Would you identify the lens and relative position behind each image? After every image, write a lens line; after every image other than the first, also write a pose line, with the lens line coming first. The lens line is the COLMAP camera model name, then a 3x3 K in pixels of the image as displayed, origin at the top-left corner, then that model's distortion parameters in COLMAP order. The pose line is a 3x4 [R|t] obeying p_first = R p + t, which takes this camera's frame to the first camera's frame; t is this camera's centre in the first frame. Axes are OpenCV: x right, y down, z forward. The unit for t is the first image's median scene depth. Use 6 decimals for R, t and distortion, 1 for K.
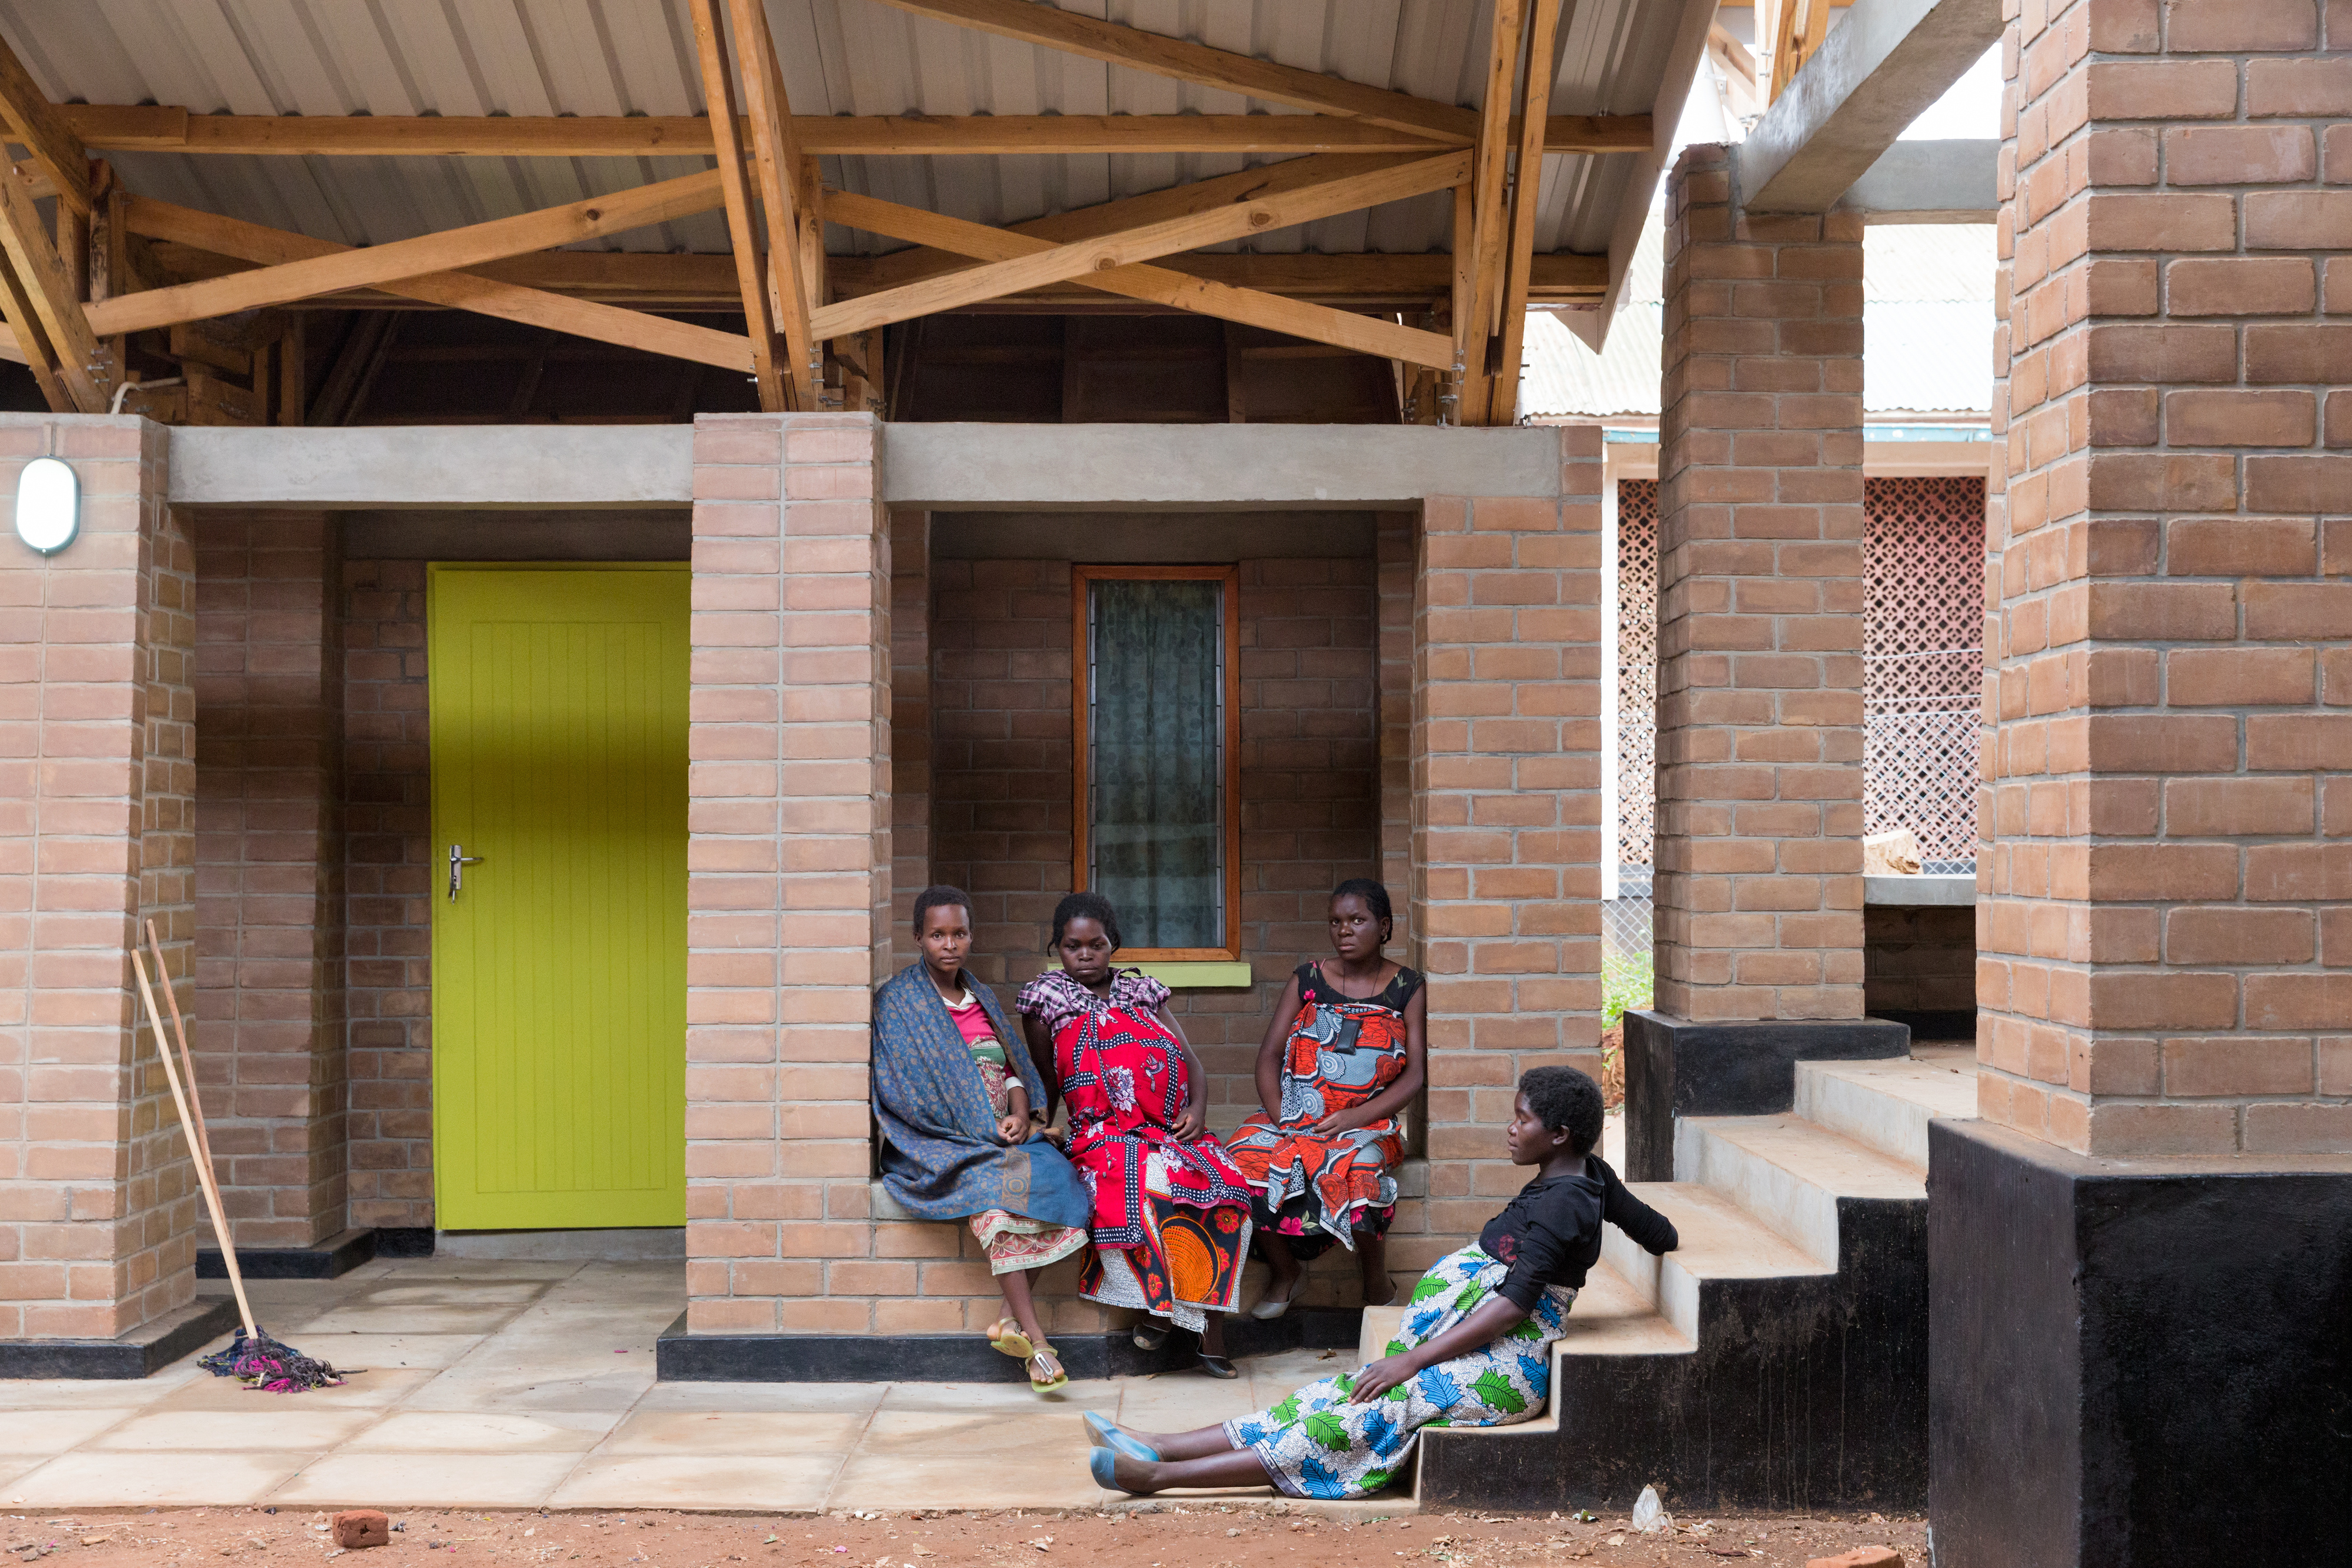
lens RADIAL K [[3275.5, 0, 1176.0], [0, 3275.5, 784.0], [0, 0, 1]] dist [0.023867, 0.011046]
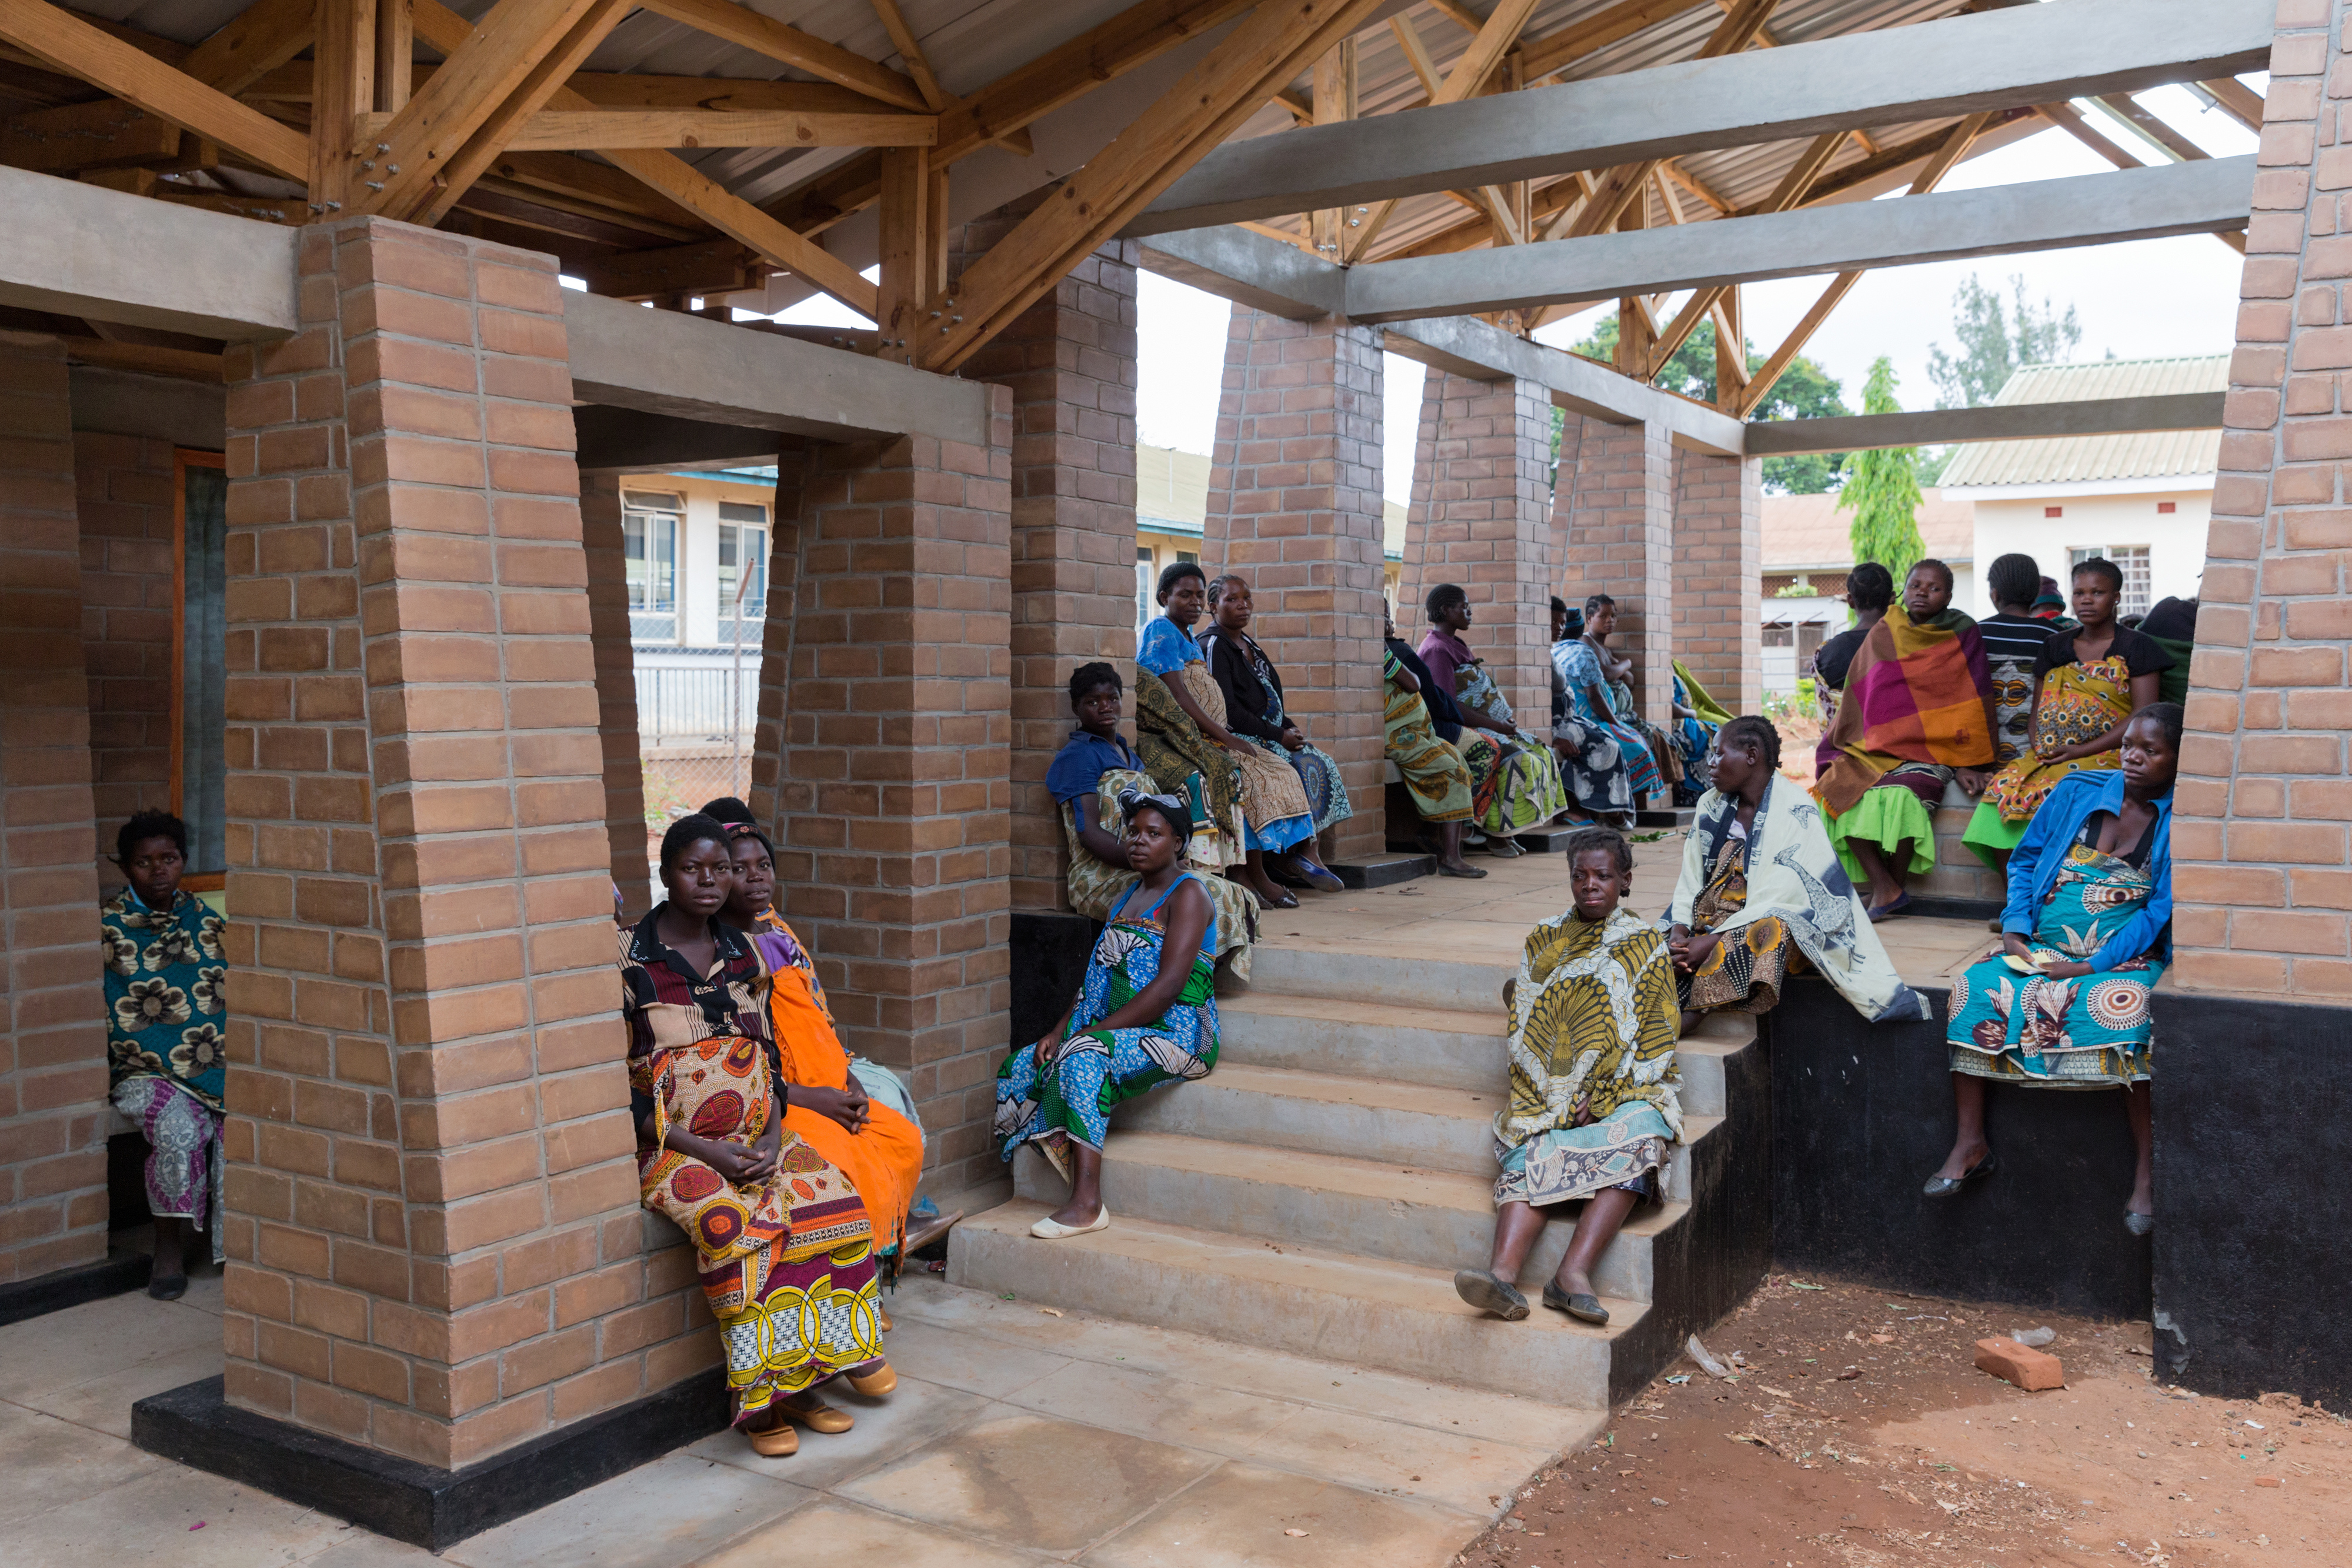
lens RADIAL K [[1981.4, 0, 1175.9], [0, 1981.4, 614.5], [0, 0, 1]] dist [0.001533, -0.001165]
pose [[0.532954, 0.034763, 0.845430, -0.431777], [-0.014096, 0.999382, -0.032207, -0.010513], [-0.846027, 0.005247, 0.533114, 0.613220]]
